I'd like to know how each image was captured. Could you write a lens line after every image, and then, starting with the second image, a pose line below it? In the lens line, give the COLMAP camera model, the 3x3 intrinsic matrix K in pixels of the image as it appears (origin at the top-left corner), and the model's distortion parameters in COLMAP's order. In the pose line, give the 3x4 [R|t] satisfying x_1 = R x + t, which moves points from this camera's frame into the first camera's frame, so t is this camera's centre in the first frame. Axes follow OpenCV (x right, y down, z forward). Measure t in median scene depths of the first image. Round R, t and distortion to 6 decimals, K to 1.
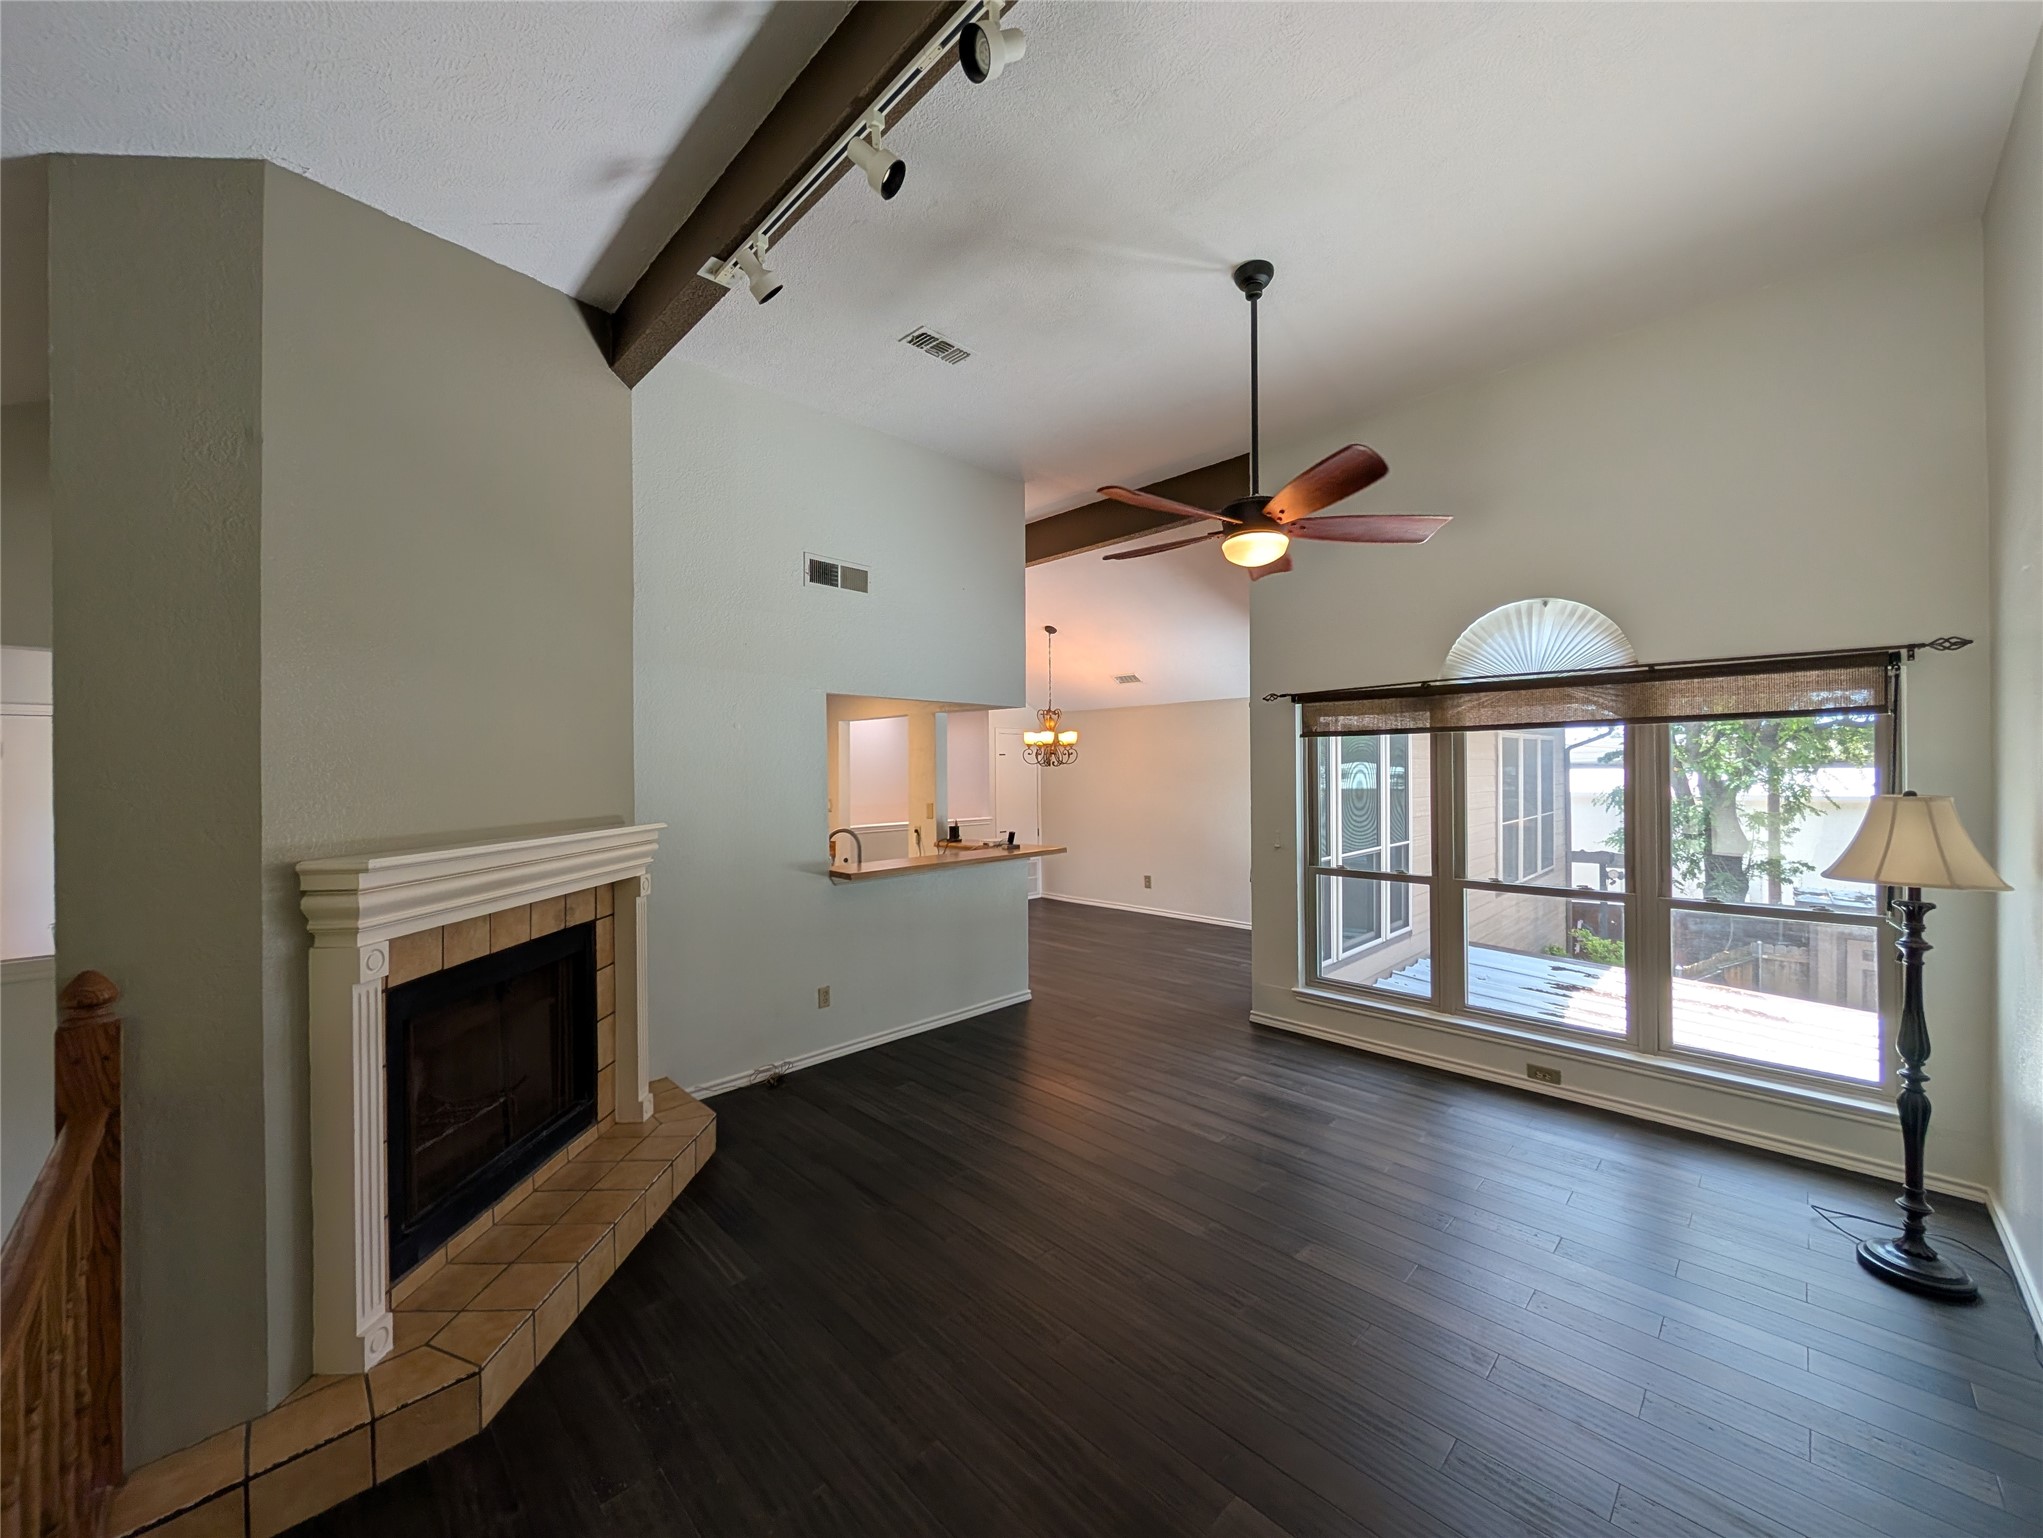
lens RADIAL K [[774.5, 0, 1021.3], [0, 774.5, 767.9], [0, 0, 1]] dist [-0.000666, 0.000238]
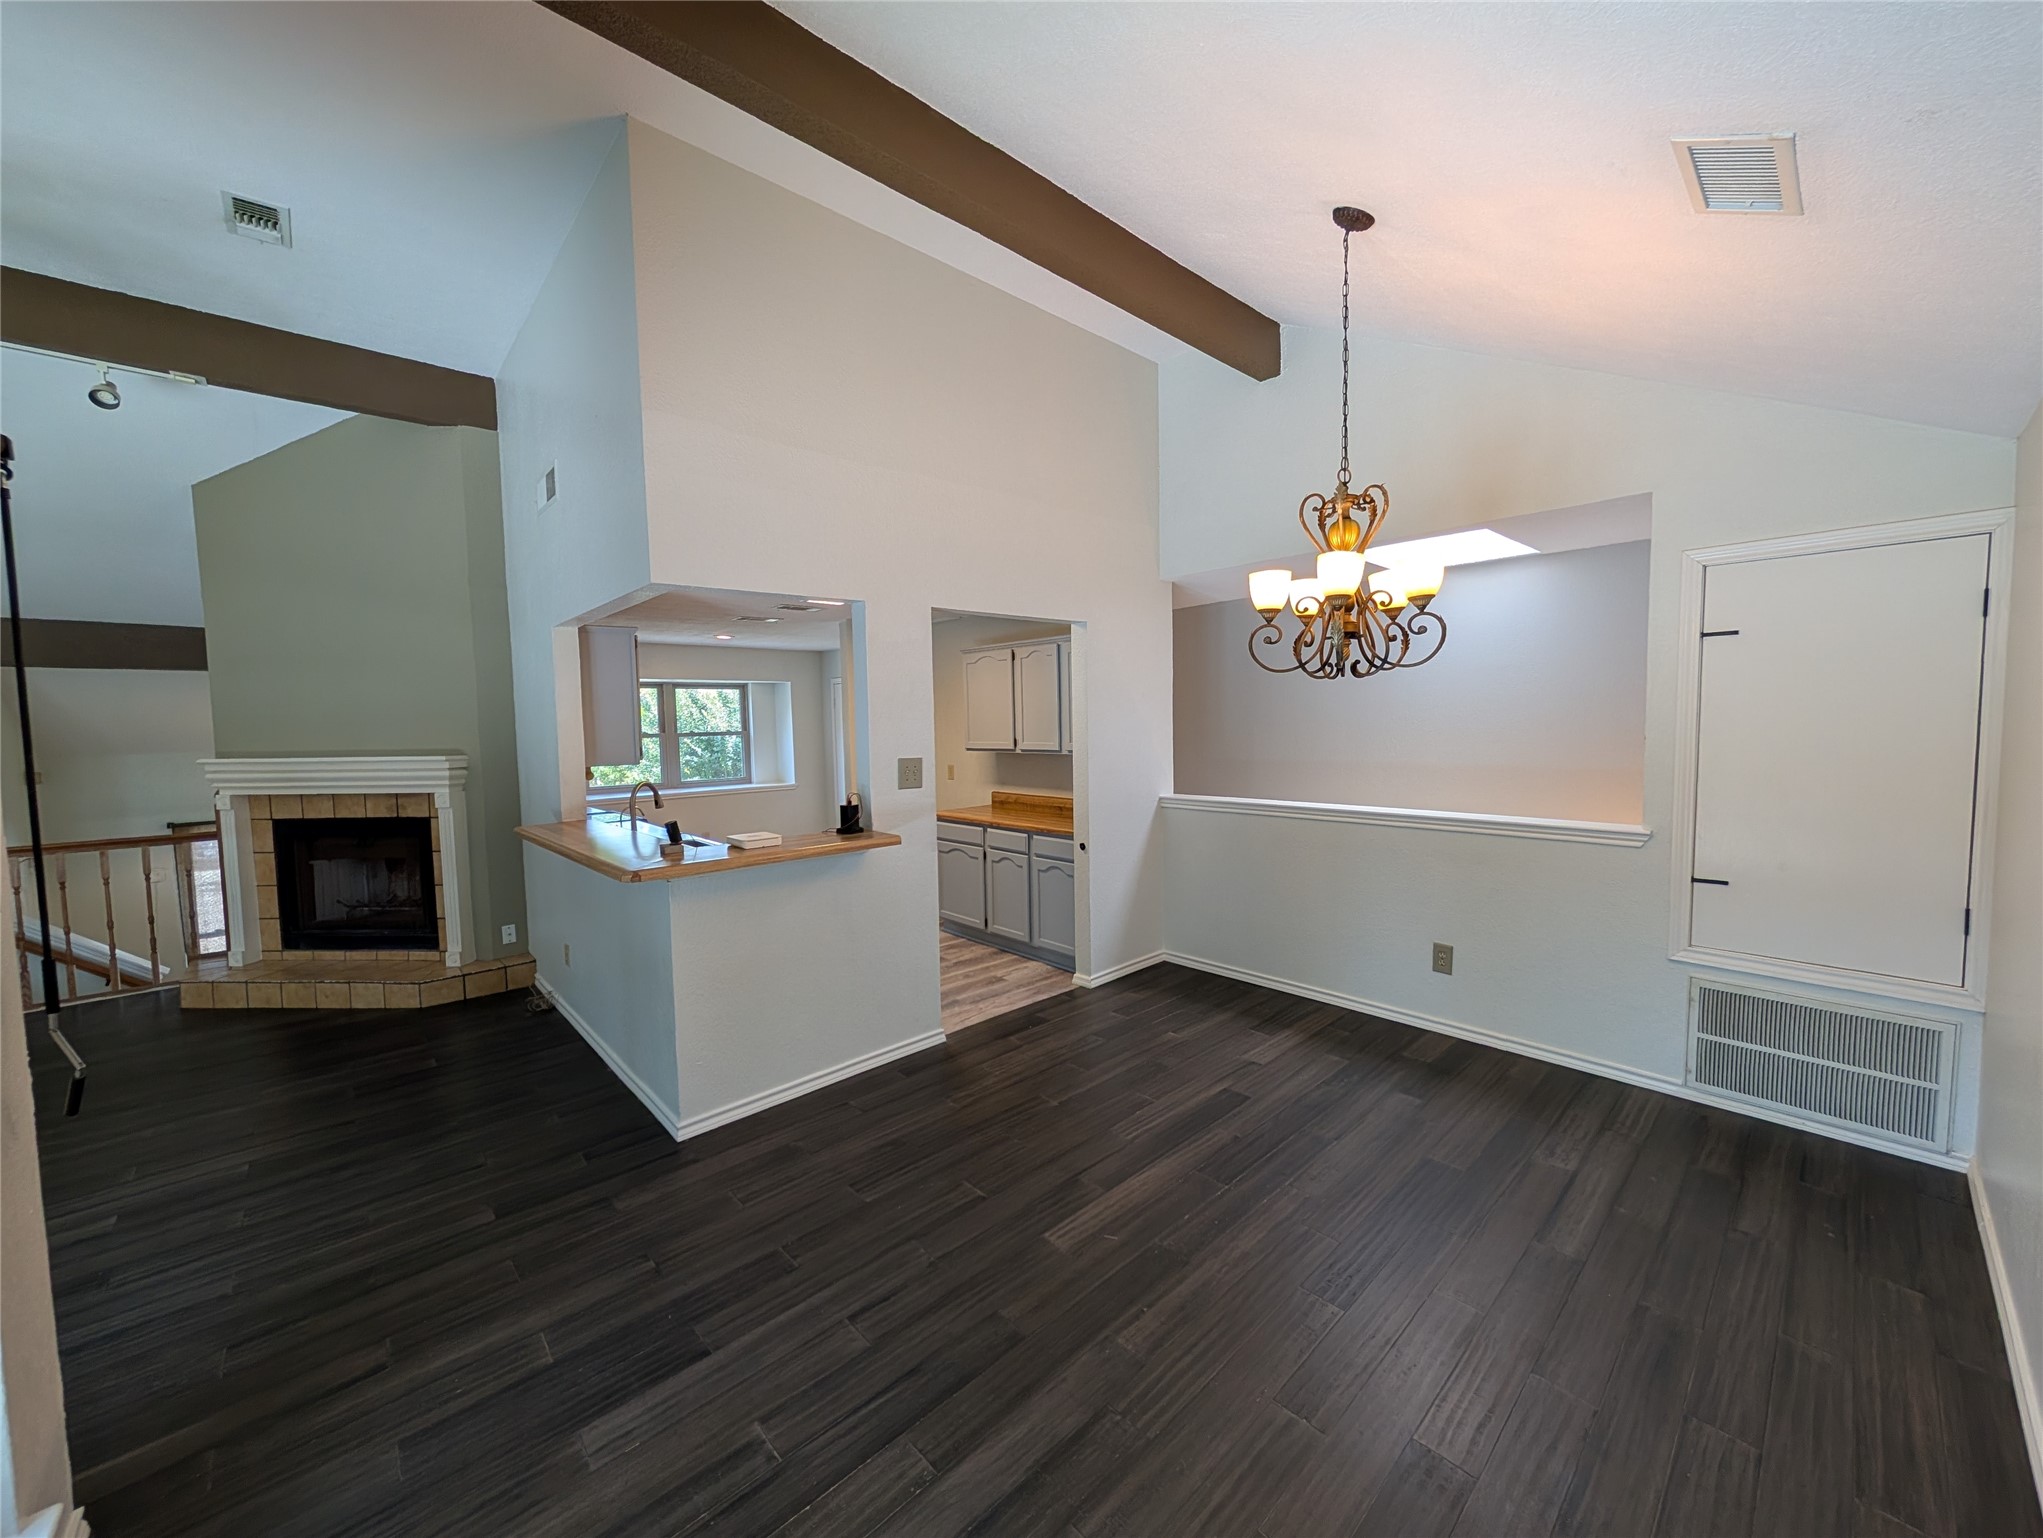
lens RADIAL K [[774.5, 0, 1016.0], [0, 774.5, 769.4], [0, 0, 1]] dist [-0.000666, 0.000238]
pose [[-0.039316, 0.074124, -0.996474, 0.645545], [0.024744, 0.997011, 0.073188, 0.015716], [0.998920, -0.021779, -0.041033, 1.590475]]
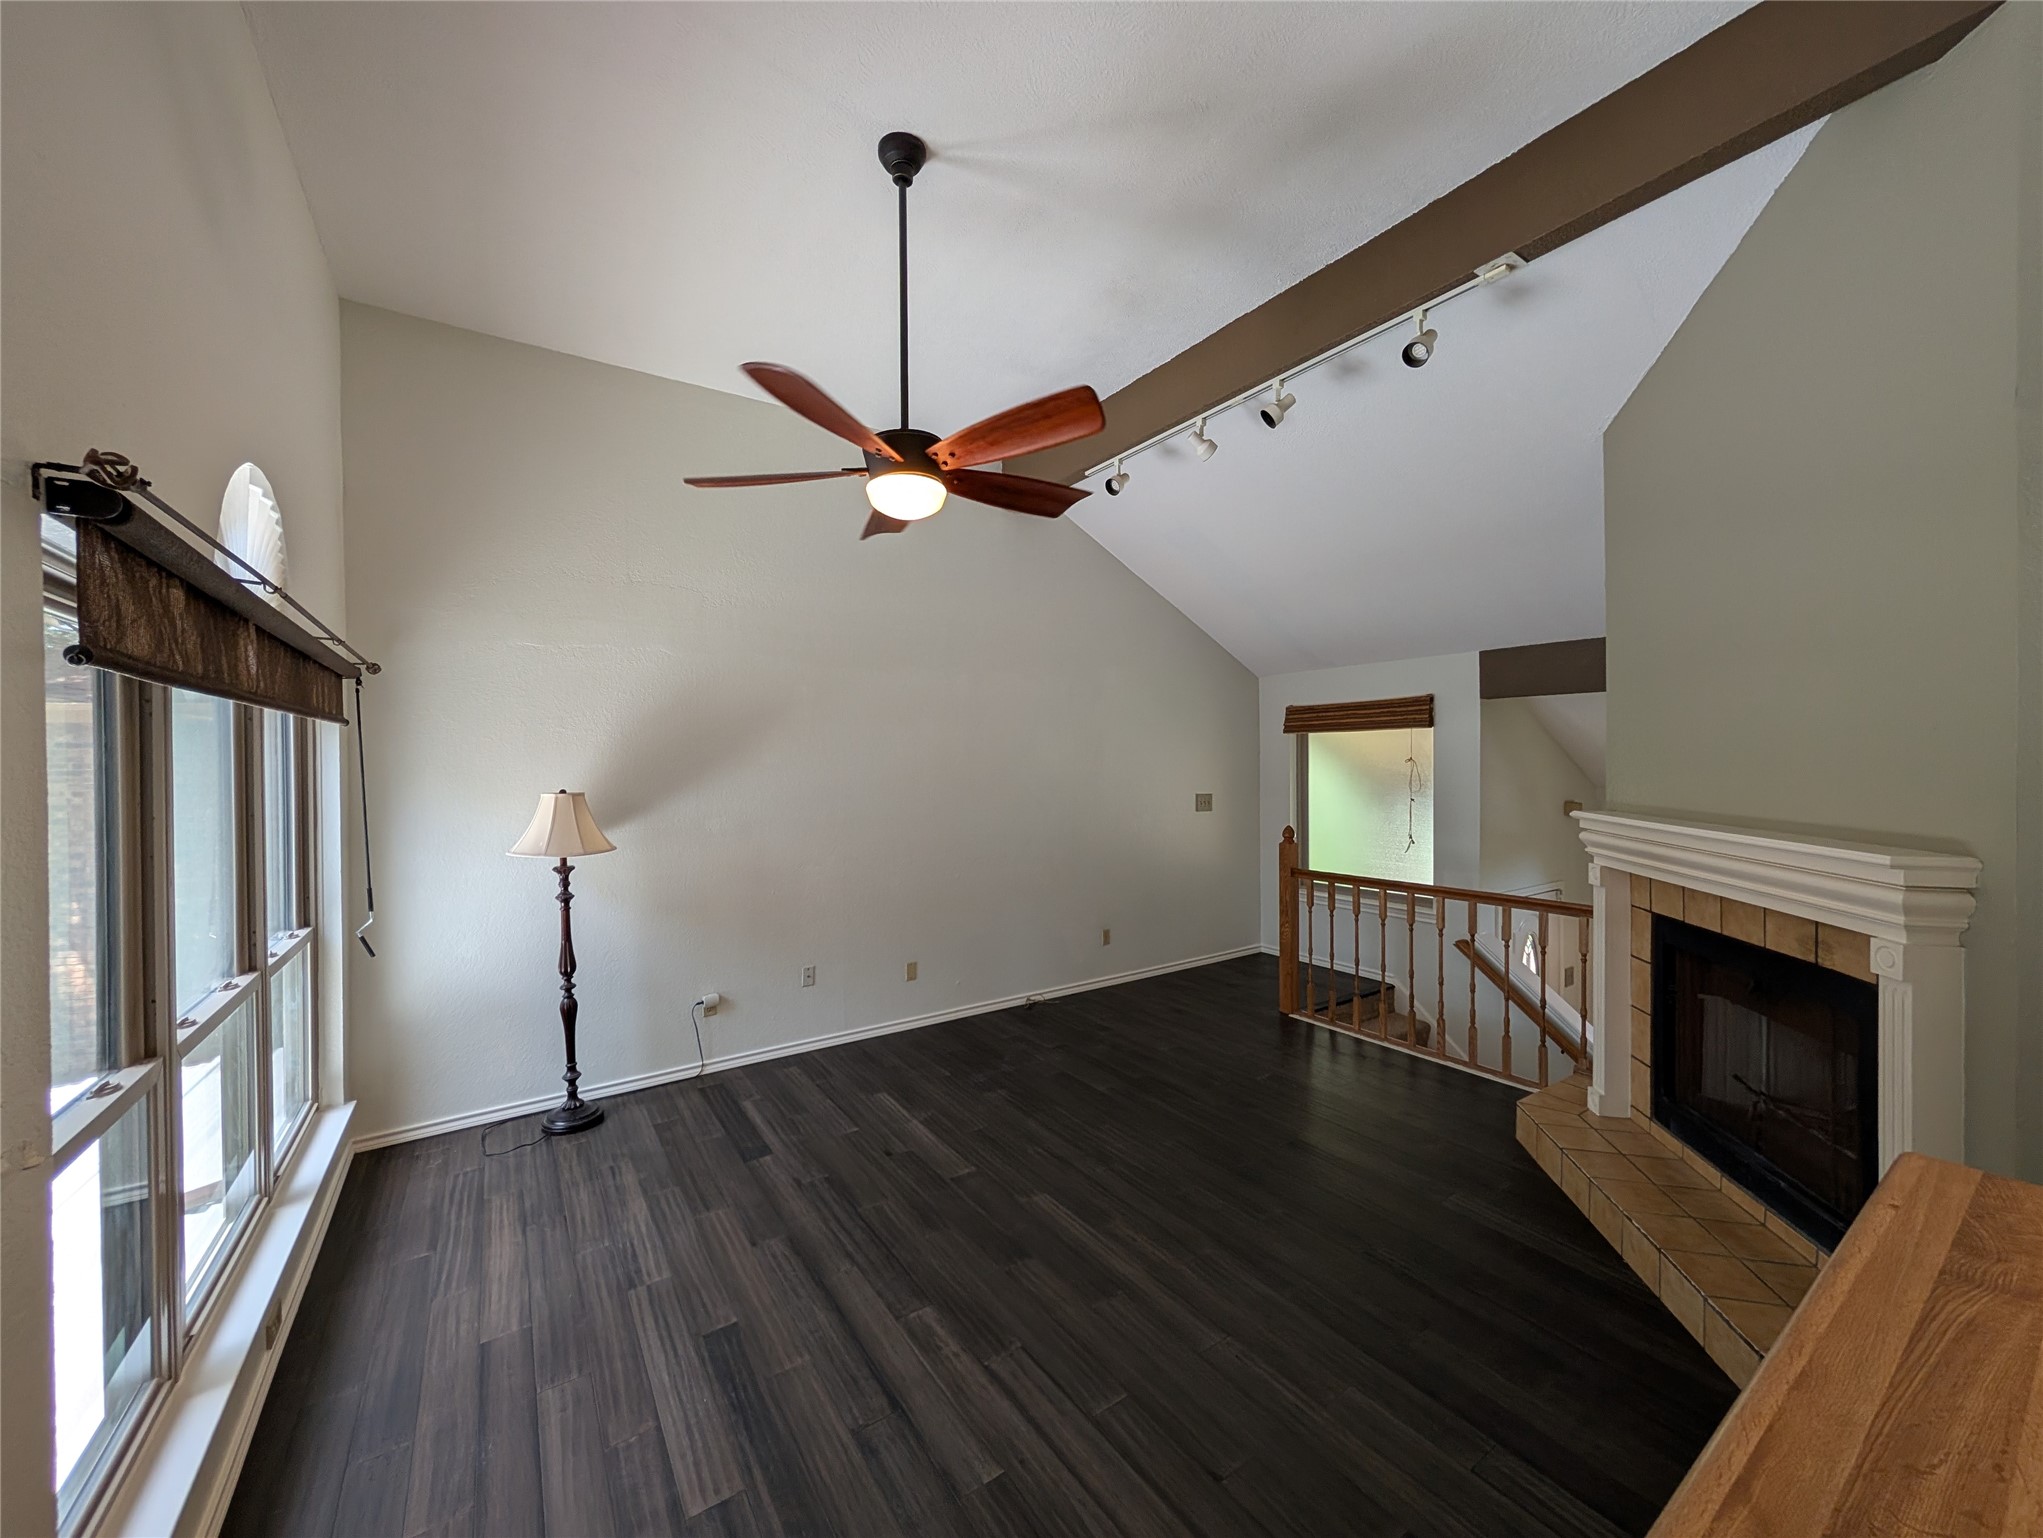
lens RADIAL K [[774.5, 0, 1019.2], [0, 774.5, 765.4], [0, 0, 1]] dist [-0.000666, 0.000238]
pose [[-0.982190, 0.014749, 0.187313, 0.028917], [0.014845, 0.999889, -0.000890, -0.001179], [-0.187305, 0.001907, -0.982300, 1.290012]]
